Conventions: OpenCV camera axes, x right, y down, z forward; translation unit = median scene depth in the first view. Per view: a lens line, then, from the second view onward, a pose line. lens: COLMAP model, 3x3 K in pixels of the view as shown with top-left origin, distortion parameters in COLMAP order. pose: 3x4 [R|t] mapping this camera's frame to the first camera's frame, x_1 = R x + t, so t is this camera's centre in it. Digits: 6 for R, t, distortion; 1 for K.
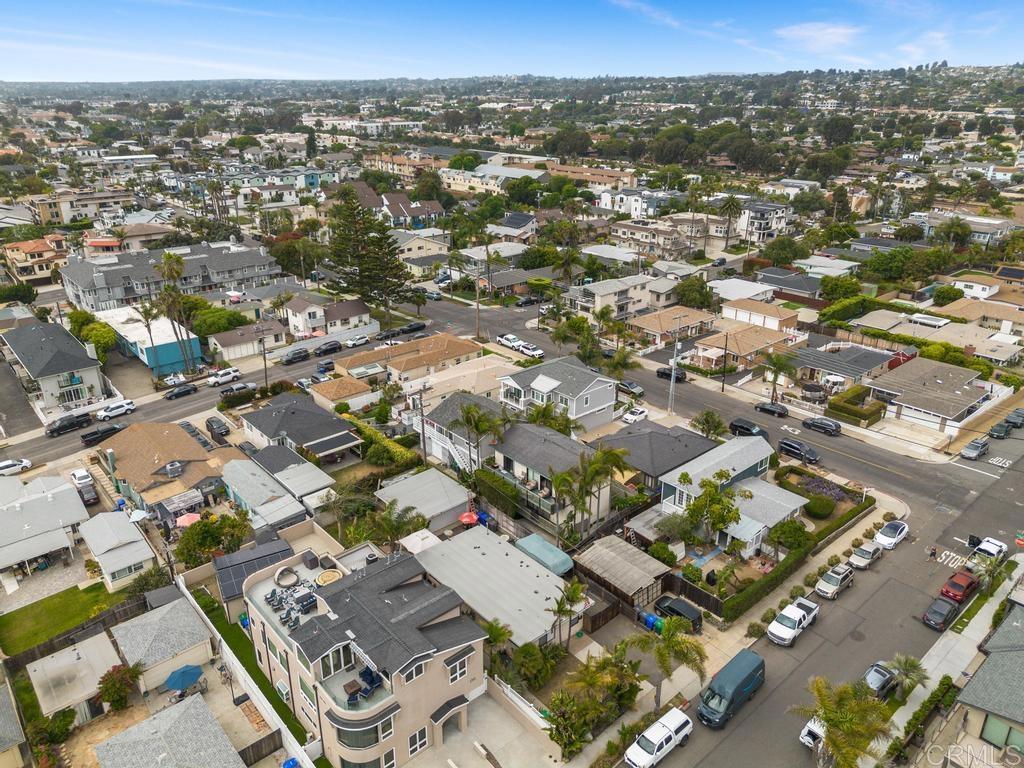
lens RADIAL K [[721.6, 0, 513.2], [0, 721.6, 383.5], [0, 0, 1]] dist [0.063422, -0.058956]
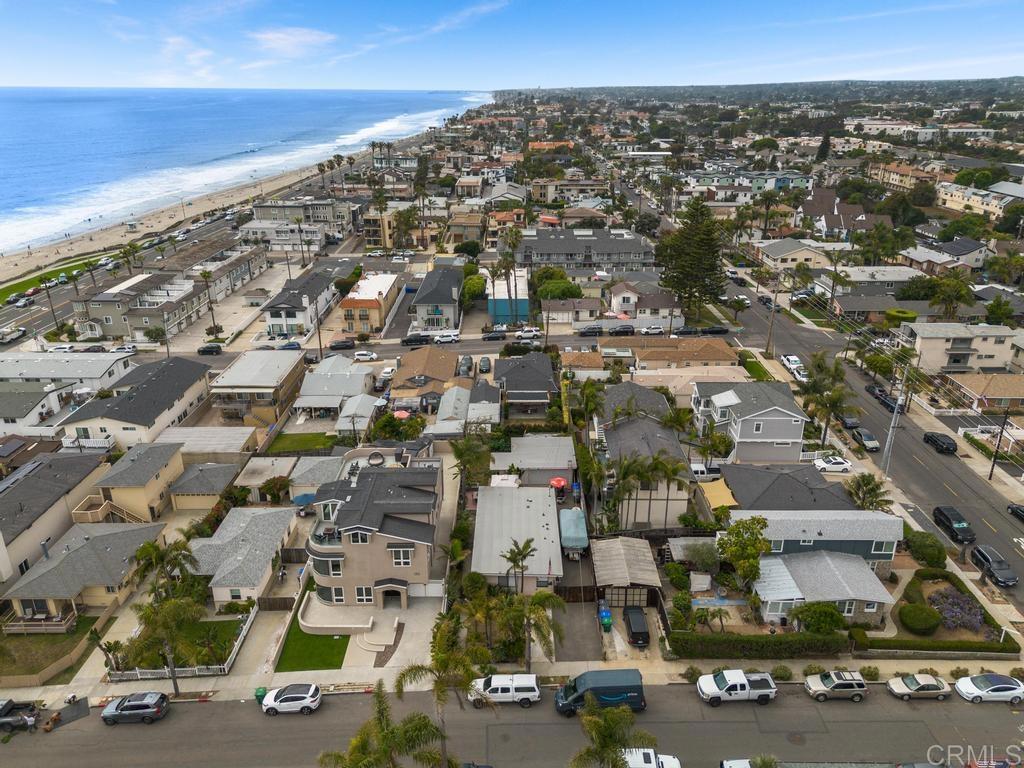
lens RADIAL K [[721.6, 0, 514.1], [0, 721.6, 382.5], [0, 0, 1]] dist [0.063422, -0.058956]
pose [[0.751359, 0.250871, -0.610348, 0.315949], [-0.253186, 0.963726, 0.084438, -0.023534], [0.609391, 0.091088, 0.787620, 0.039796]]
